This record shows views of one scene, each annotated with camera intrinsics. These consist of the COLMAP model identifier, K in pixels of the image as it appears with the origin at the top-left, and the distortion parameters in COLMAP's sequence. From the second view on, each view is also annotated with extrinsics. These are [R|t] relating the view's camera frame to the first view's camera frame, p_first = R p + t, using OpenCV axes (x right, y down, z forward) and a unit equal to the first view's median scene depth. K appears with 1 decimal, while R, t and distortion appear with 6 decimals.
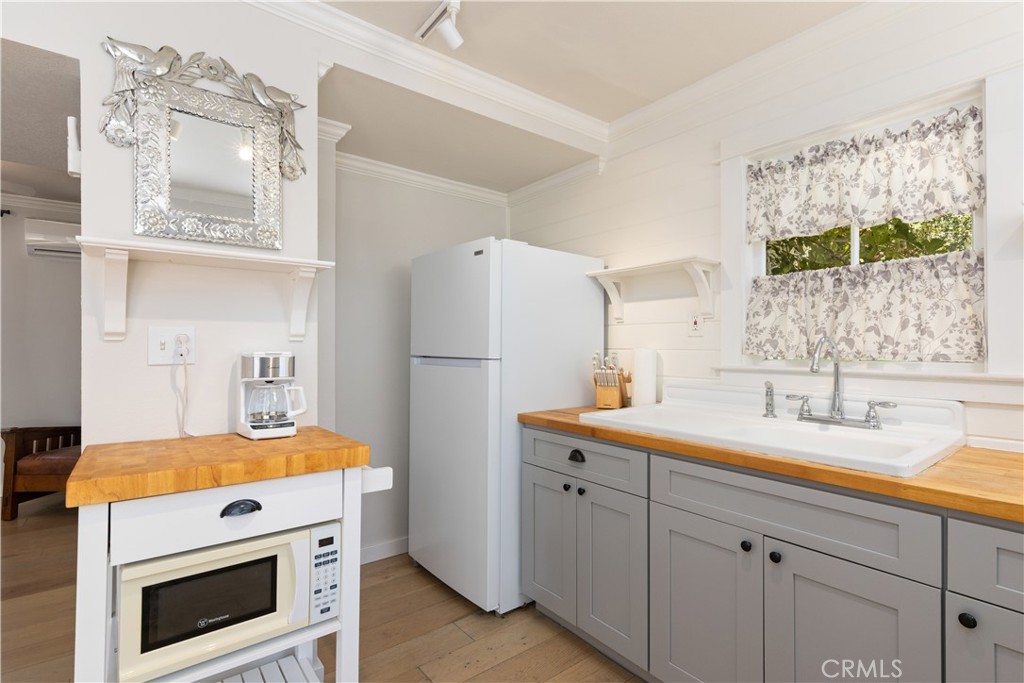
lens RADIAL K [[483.8, 0, 512.7], [0, 483.8, 338.4], [0, 0, 1]] dist [-0.003405, -0.000322]
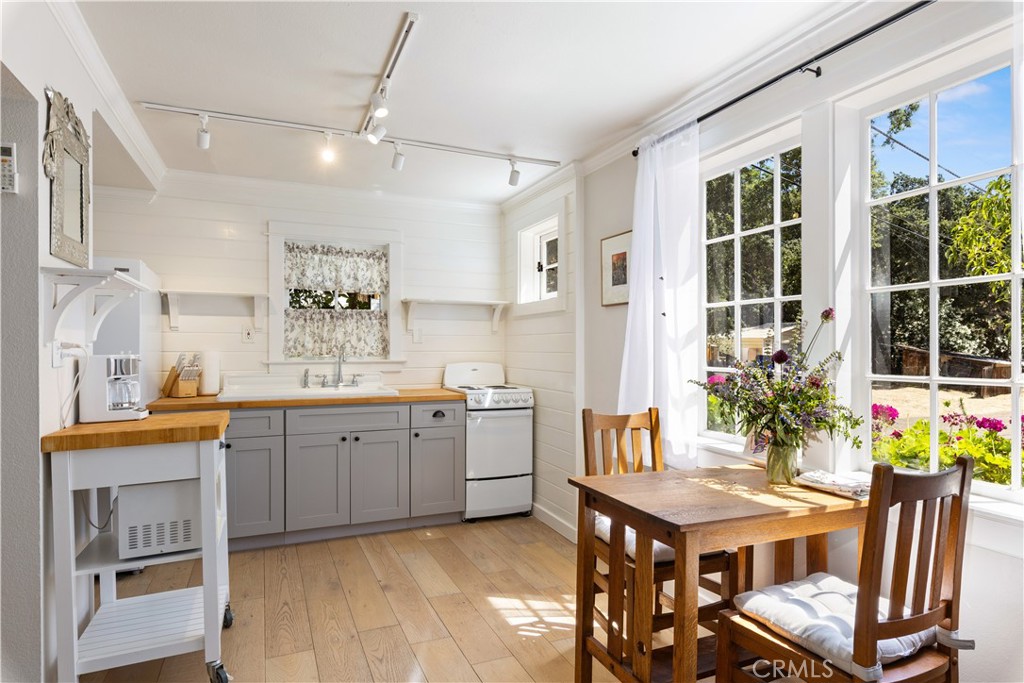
lens RADIAL K [[588.4, 0, 511.6], [0, 588.4, 343.0], [0, 0, 1]] dist [0.002423, 0.000086]
pose [[0.239990, 0.008200, 0.970741, -1.641602], [-0.014301, 0.999886, -0.004910, -0.008865], [-0.970670, -0.012704, 0.240080, -0.330286]]
